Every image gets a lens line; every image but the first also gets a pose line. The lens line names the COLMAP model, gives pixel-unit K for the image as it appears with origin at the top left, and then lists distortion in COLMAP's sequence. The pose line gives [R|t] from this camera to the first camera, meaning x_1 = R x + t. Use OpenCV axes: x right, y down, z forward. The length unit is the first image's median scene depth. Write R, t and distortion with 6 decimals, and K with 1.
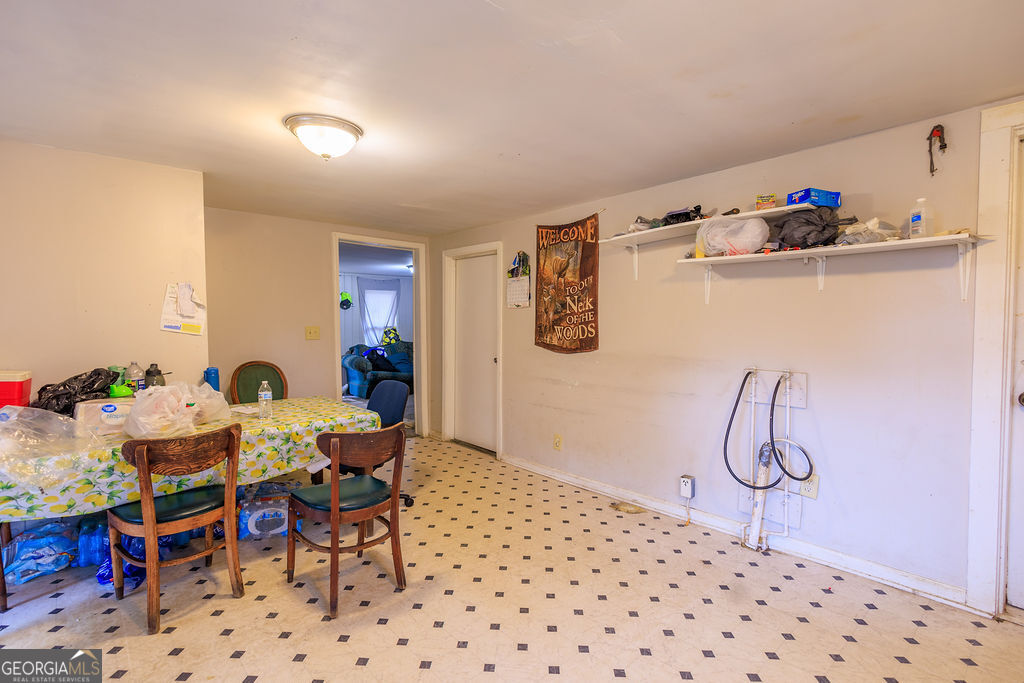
lens RADIAL K [[478.4, 0, 507.9], [0, 478.4, 340.8], [0, 0, 1]] dist [-0.000804, -0.000428]
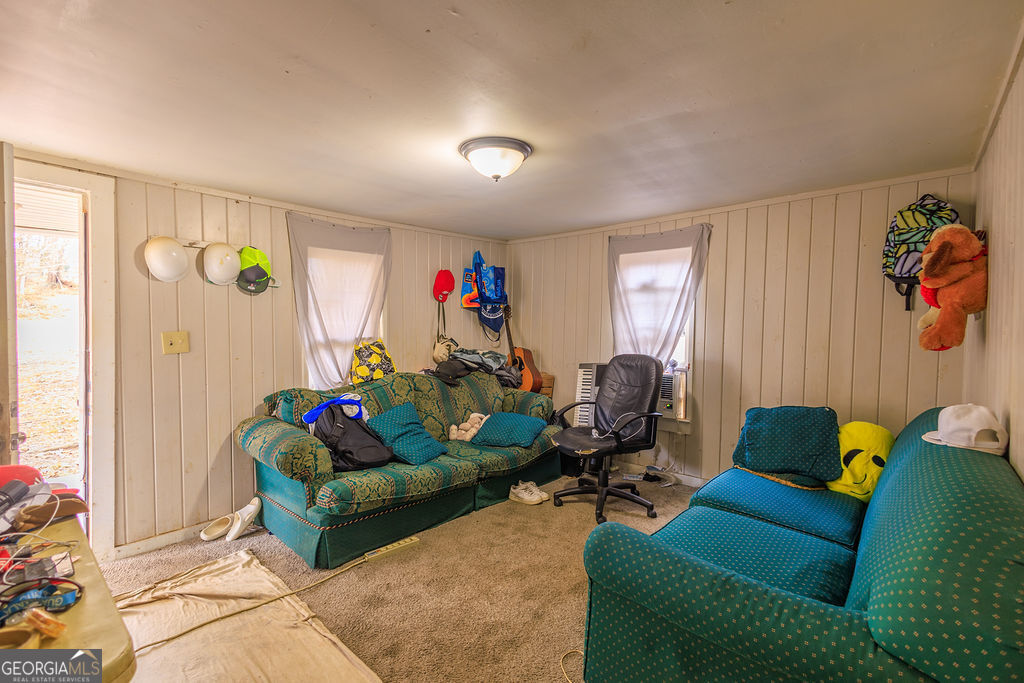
lens RADIAL K [[478.4, 0, 517.4], [0, 478.4, 339.8], [0, 0, 1]] dist [-0.000804, -0.000428]
pose [[0.989788, 0.002332, 0.142526, -0.179278], [-0.002192, 0.999997, -0.001140, -0.028662], [-0.142528, 0.000816, 0.989790, 0.570856]]
